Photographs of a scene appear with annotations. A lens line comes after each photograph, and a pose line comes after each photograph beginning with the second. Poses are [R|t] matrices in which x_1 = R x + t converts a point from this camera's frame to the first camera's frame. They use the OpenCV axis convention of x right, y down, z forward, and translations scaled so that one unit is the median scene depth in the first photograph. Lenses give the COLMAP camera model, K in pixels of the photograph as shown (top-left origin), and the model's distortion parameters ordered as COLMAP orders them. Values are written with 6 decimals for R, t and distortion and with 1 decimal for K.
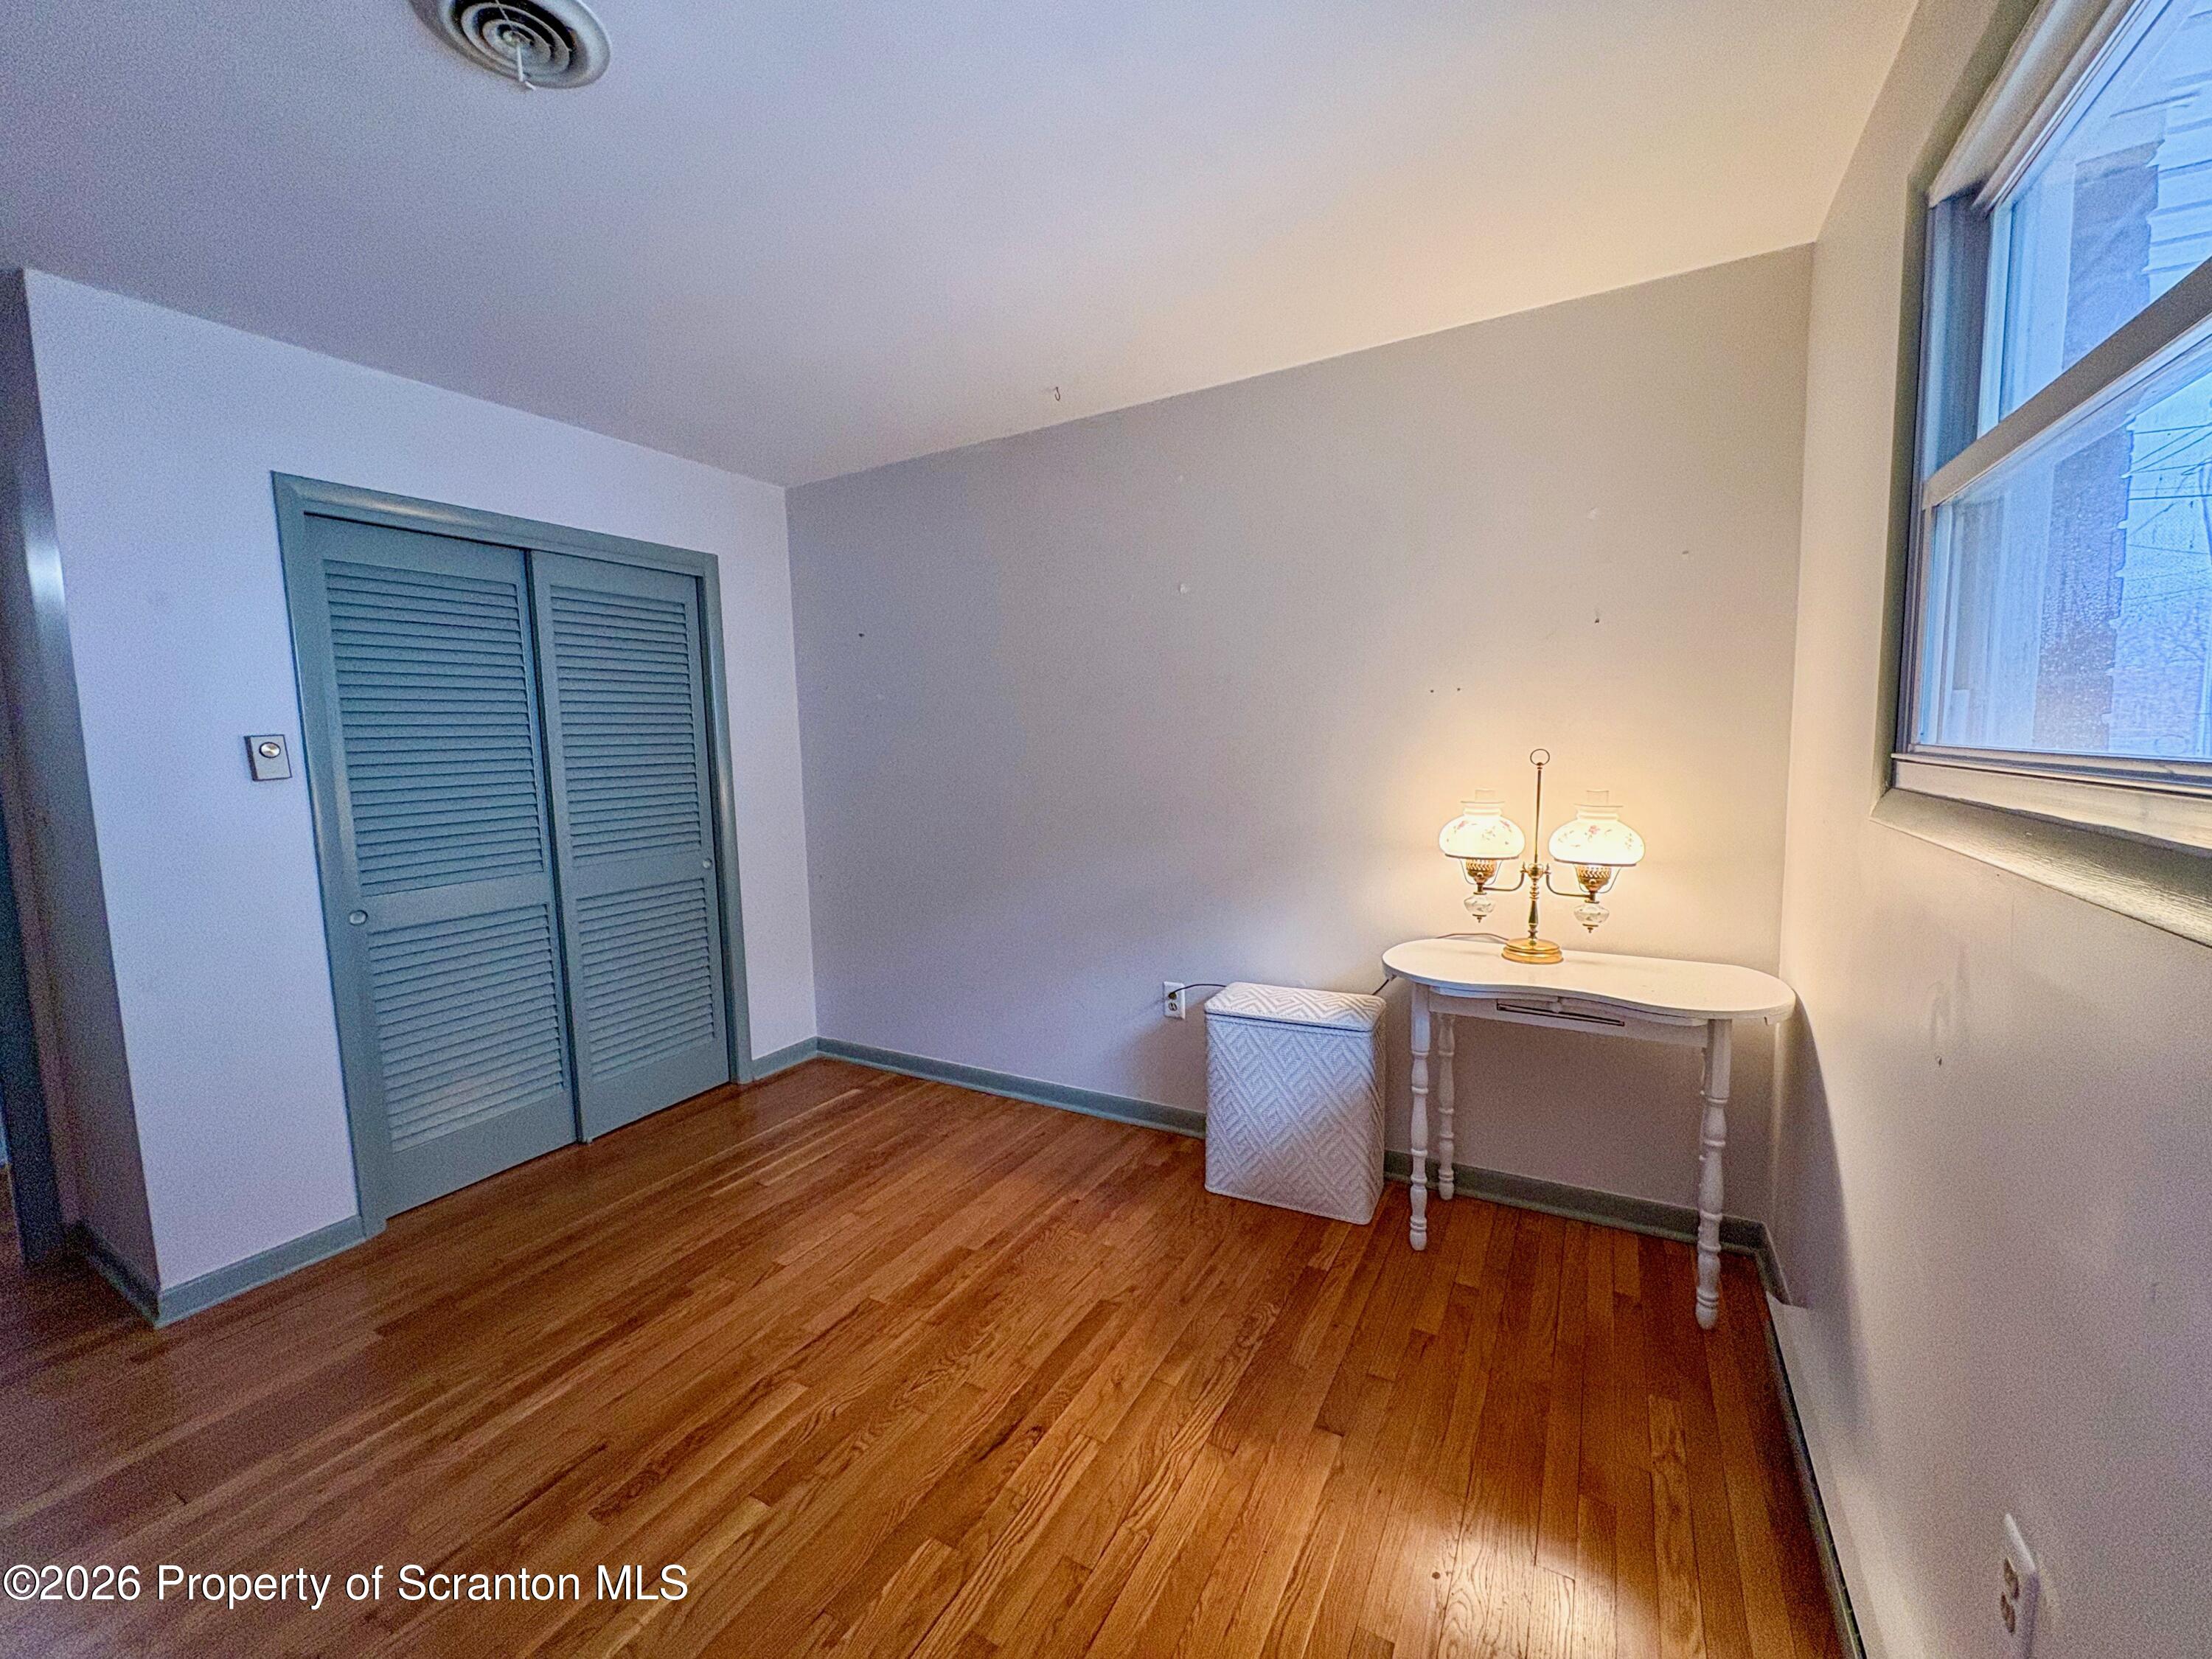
lens RADIAL K [[897.9, 0, 1101.1], [0, 897.9, 842.4], [0, 0, 1]] dist [0.001906, 0.000145]
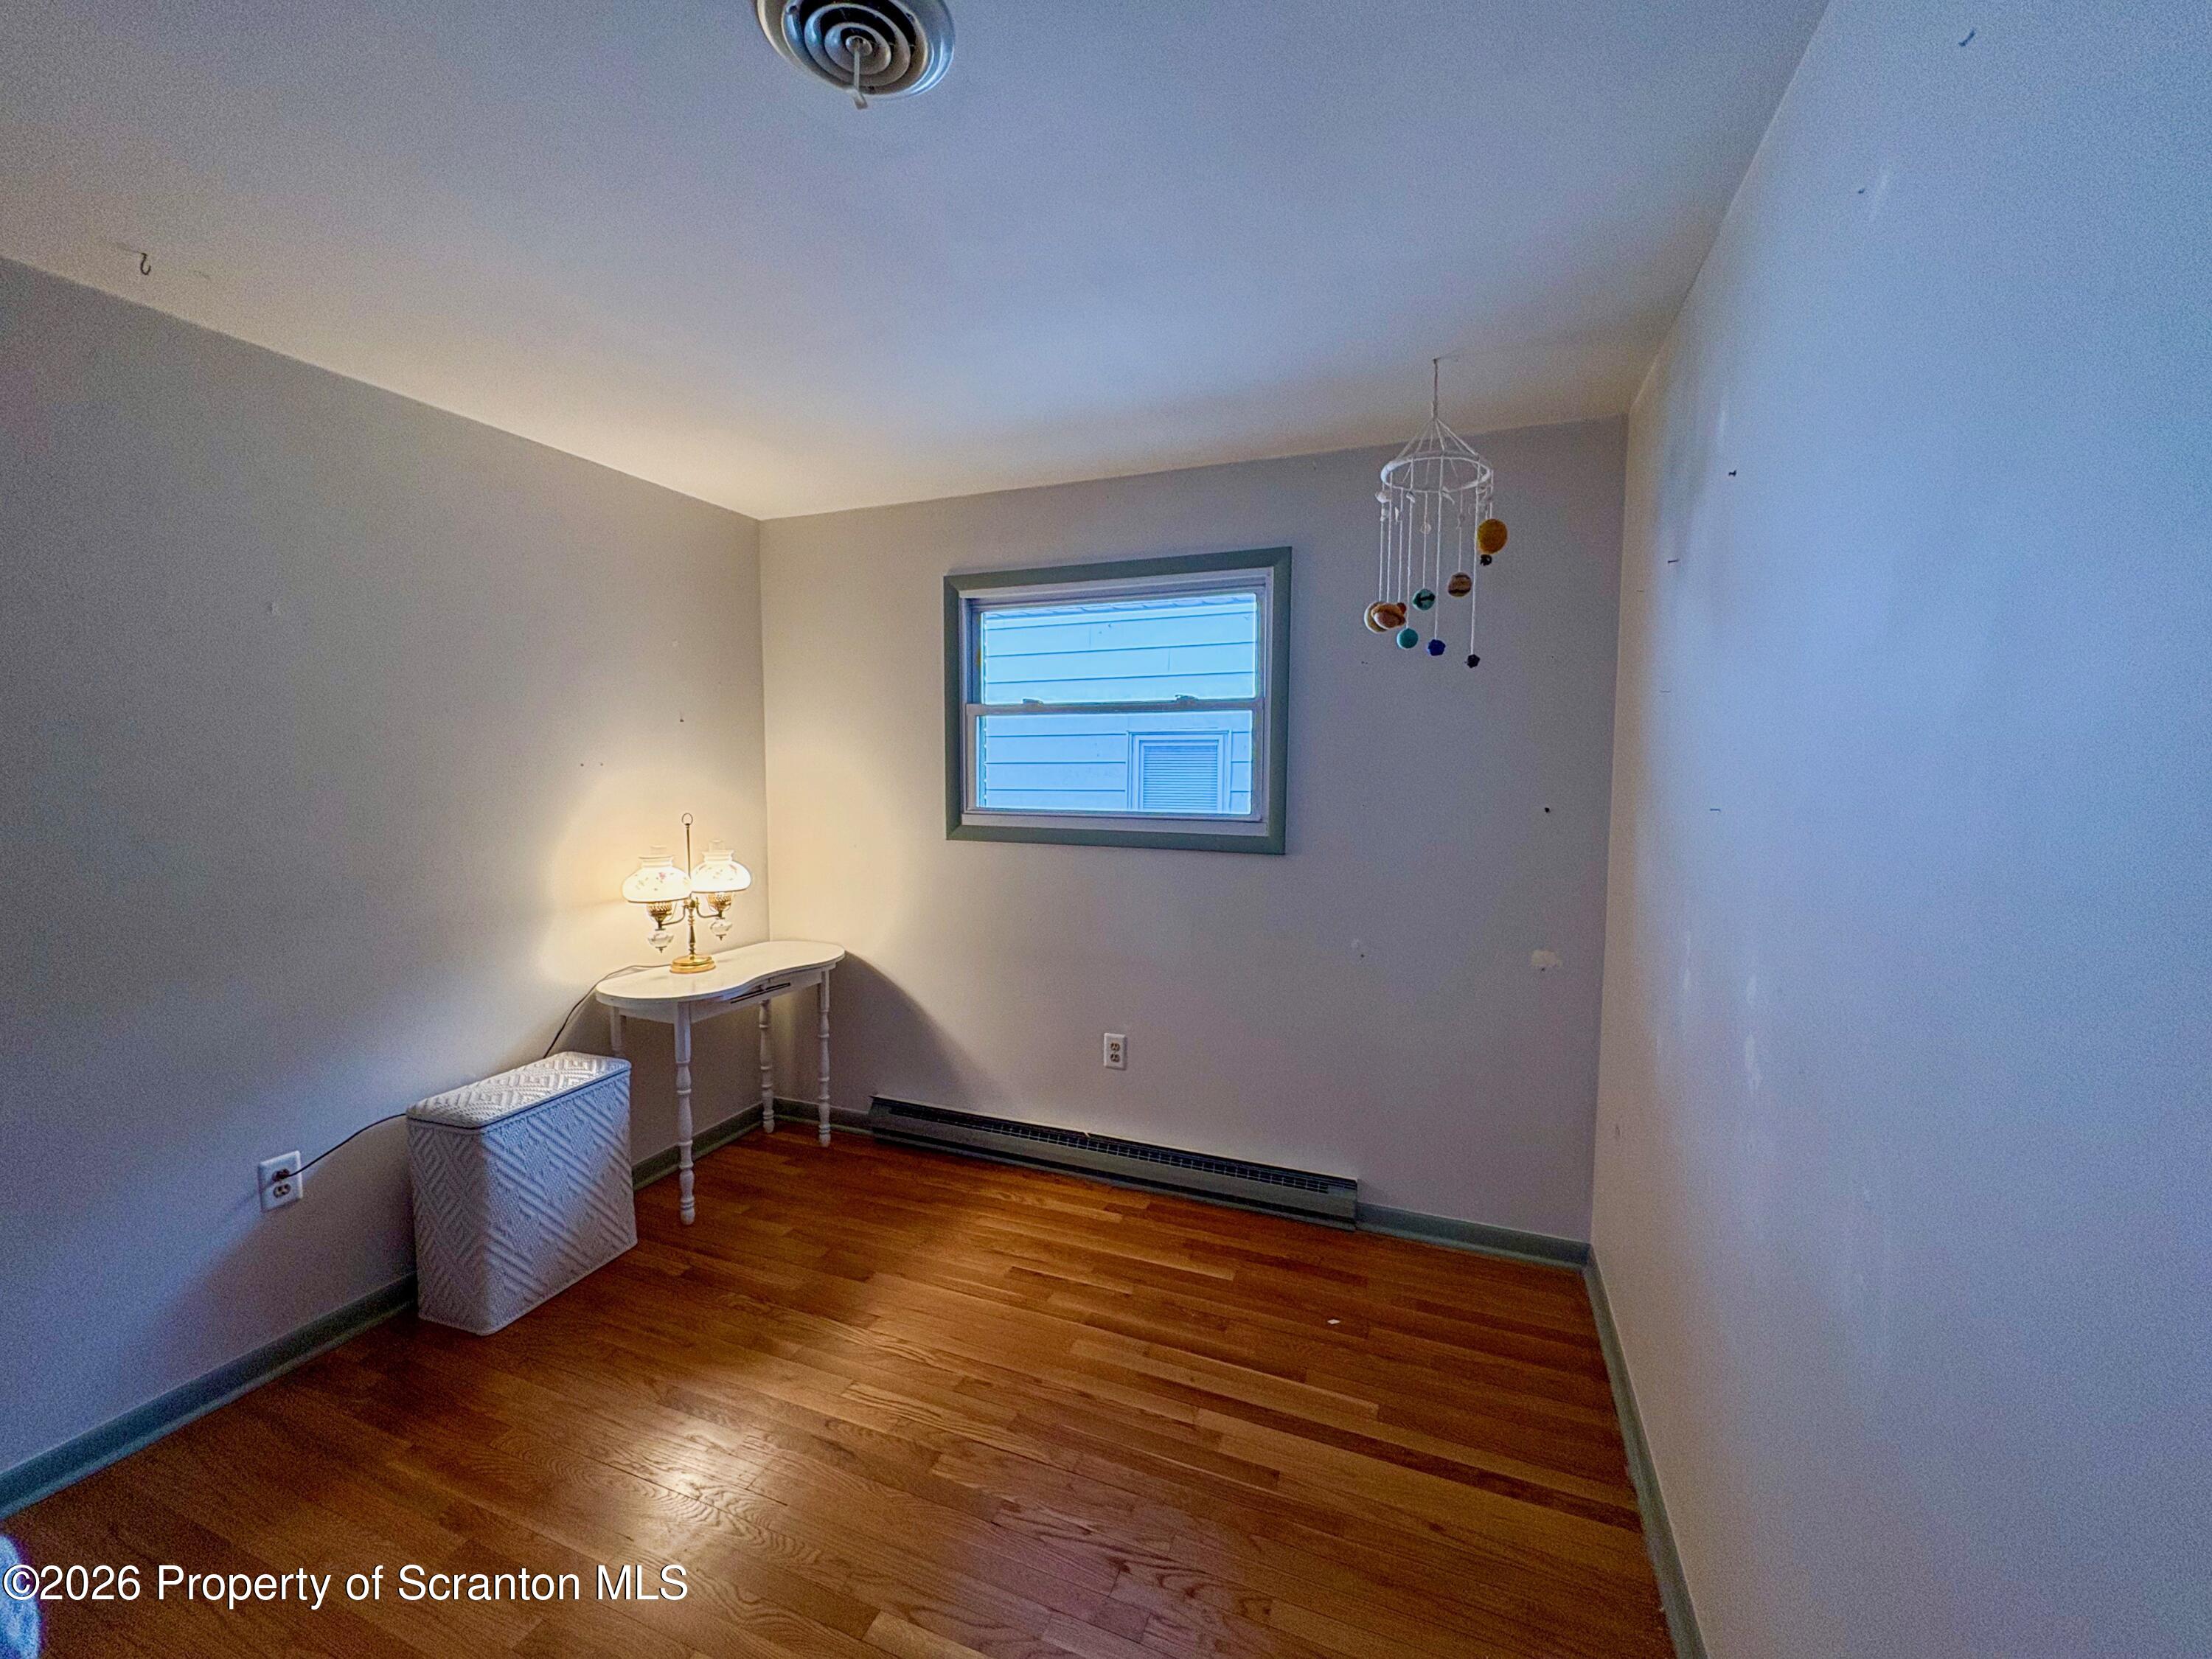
lens RADIAL K [[882.1, 0, 1110.4], [0, 882.1, 824.9], [0, 0, 1]] dist [-0.001010, -0.000147]
pose [[-0.159457, -0.016108, 0.987073, -0.920210], [0.138085, 0.989673, 0.038458, -0.050121], [-0.977500, 0.142432, -0.155587, 0.562596]]
